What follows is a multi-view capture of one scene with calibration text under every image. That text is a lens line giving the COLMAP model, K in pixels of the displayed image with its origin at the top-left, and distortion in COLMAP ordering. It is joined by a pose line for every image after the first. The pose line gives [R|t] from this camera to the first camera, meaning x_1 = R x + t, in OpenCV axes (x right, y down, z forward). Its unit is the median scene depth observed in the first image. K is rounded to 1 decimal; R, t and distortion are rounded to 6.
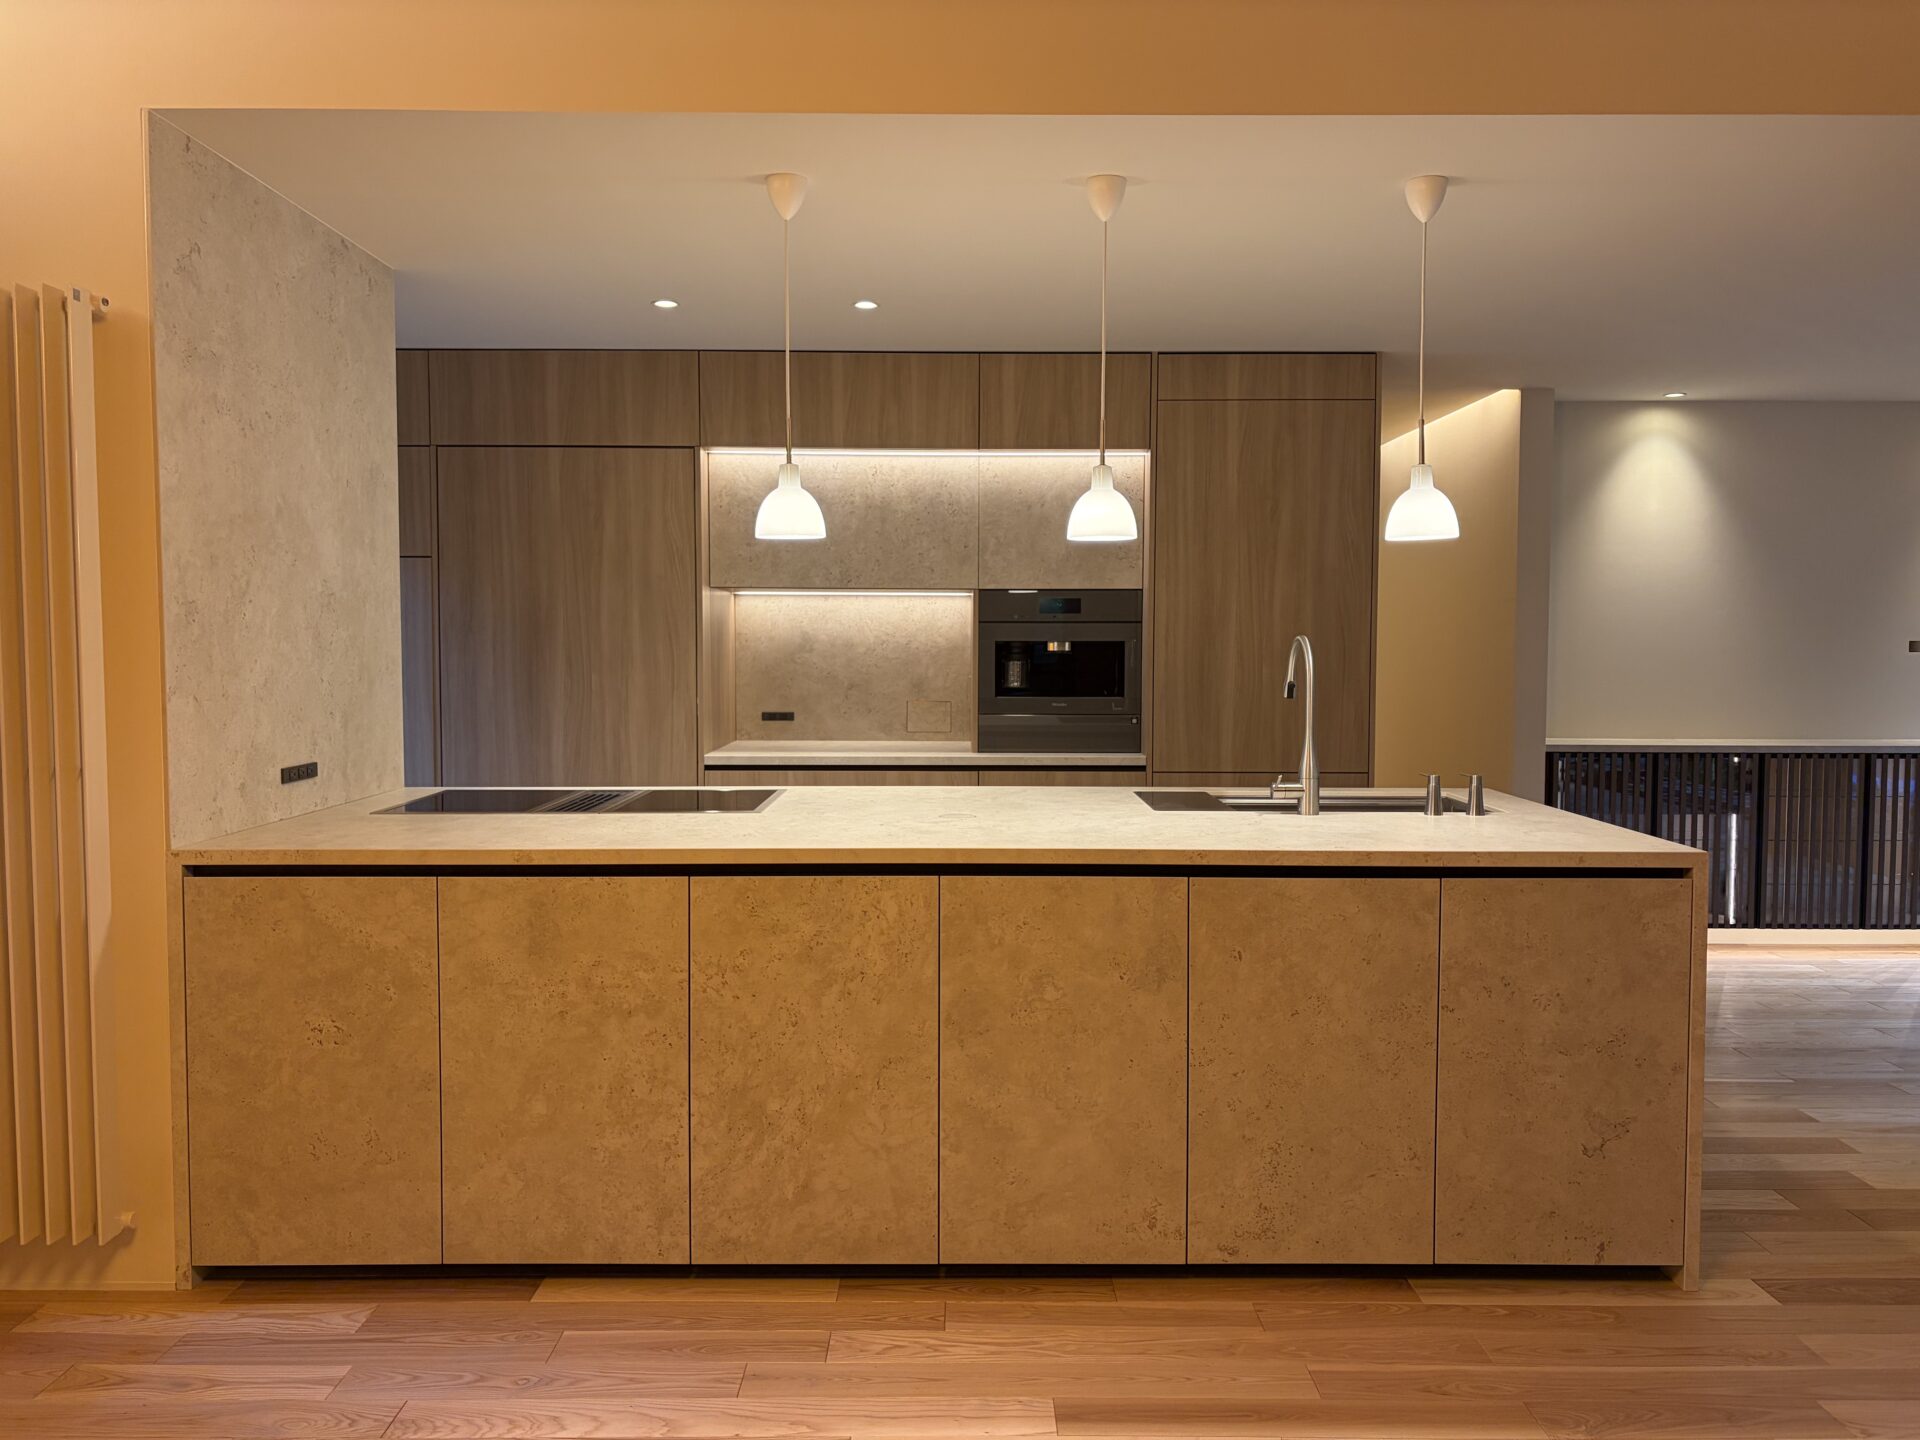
lens RADIAL K [[1460.9, 0, 971.0], [0, 1460.9, 738.2], [0, 0, 1]] dist [0.059262, -0.070566]
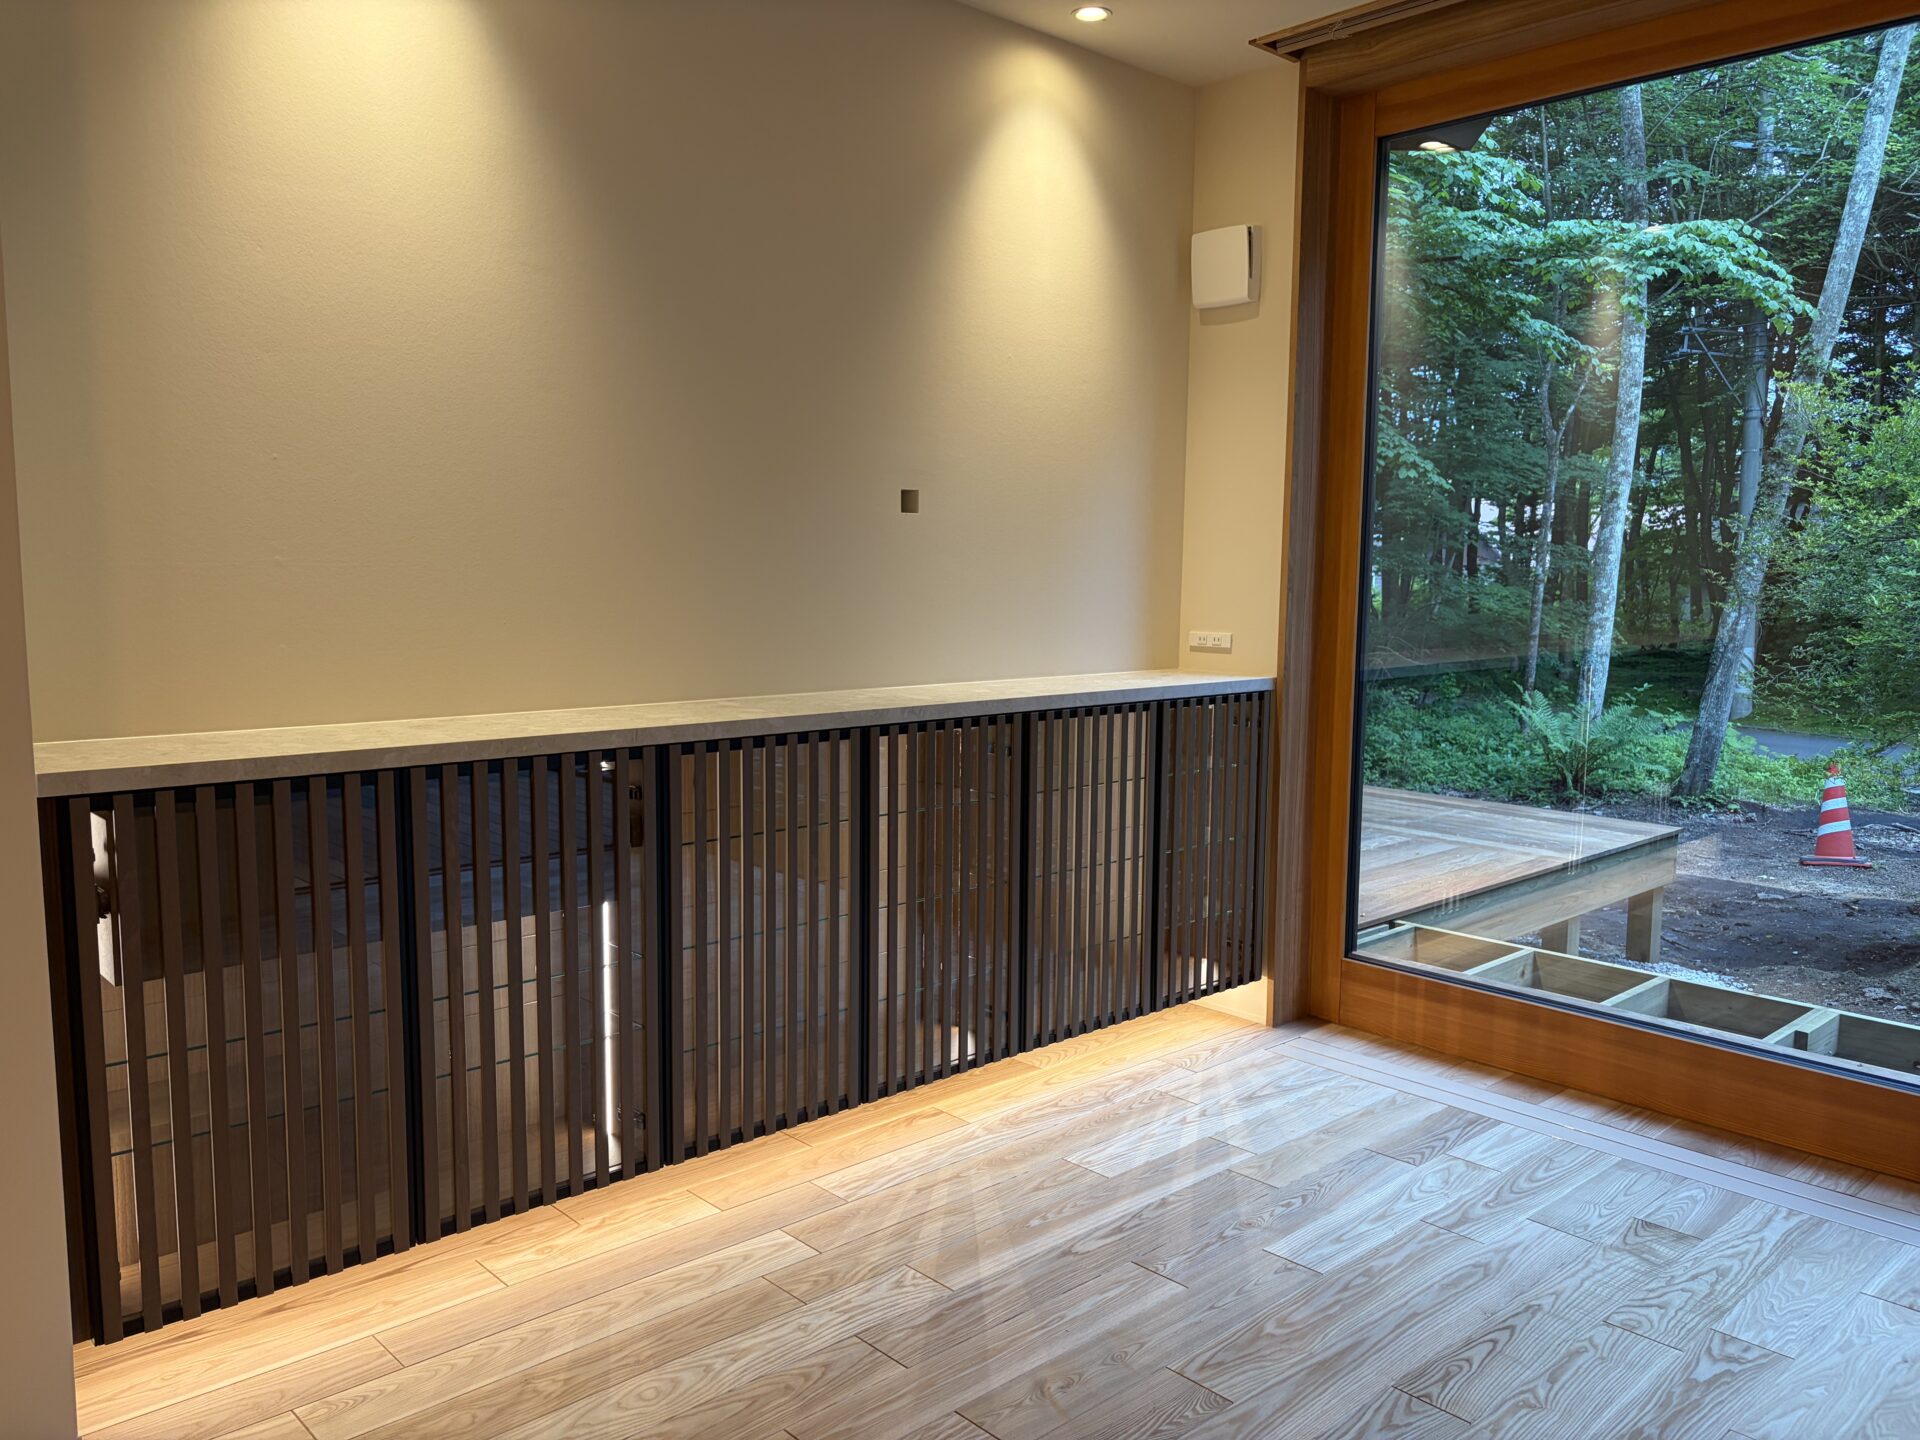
lens RADIAL K [[1460.9, 0, 961.6], [0, 1460.9, 723.8], [0, 0, 1]] dist [0.059262, -0.070566]
pose [[0.746165, -0.068515, 0.662226, 0.329349], [0.031470, 0.997208, 0.067714, -0.020211], [-0.665017, -0.029686, 0.746238, 0.642590]]
